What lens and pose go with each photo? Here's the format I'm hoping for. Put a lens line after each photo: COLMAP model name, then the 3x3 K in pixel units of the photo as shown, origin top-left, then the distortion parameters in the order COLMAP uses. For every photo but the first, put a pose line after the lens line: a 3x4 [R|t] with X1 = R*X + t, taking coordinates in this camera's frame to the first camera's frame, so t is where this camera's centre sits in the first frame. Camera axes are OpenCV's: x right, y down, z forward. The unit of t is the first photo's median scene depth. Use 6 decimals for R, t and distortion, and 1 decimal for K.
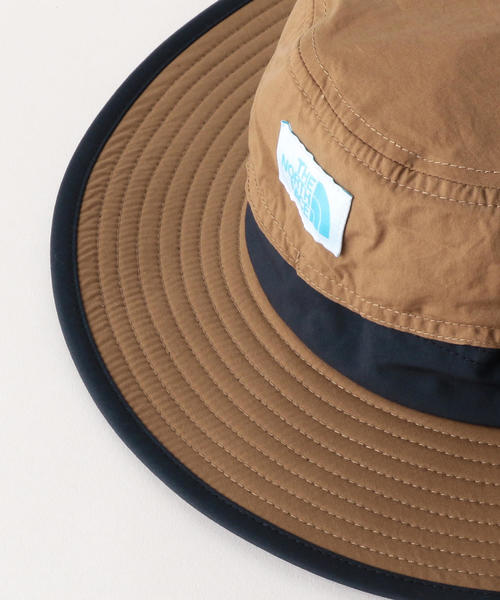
lens RADIAL K [[995.4, 0, 250.5], [0, 995.4, 300.2], [0, 0, 1]] dist [0.044212, 0.000000]
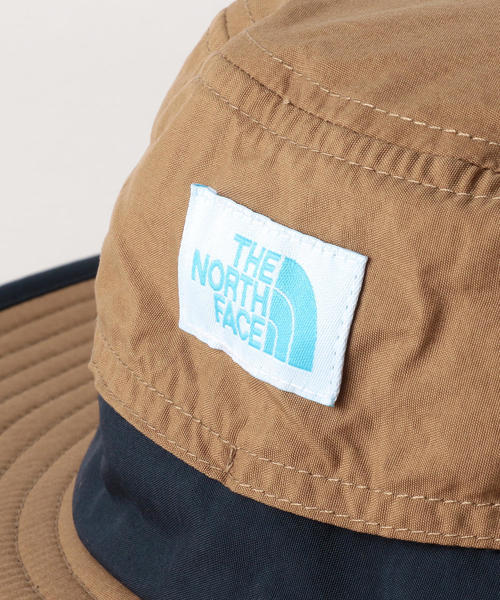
lens RADIAL K [[1939.7, 0, 249.6], [0, 1939.7, 299.9], [0, 0, 1]] dist [-0.126768, 0.000000]
pose [[0.994179, 0.001099, 0.107737, -0.052469], [0.026624, 0.966434, -0.255533, 0.145449], [-0.104402, 0.256914, 0.960779, 0.102147]]
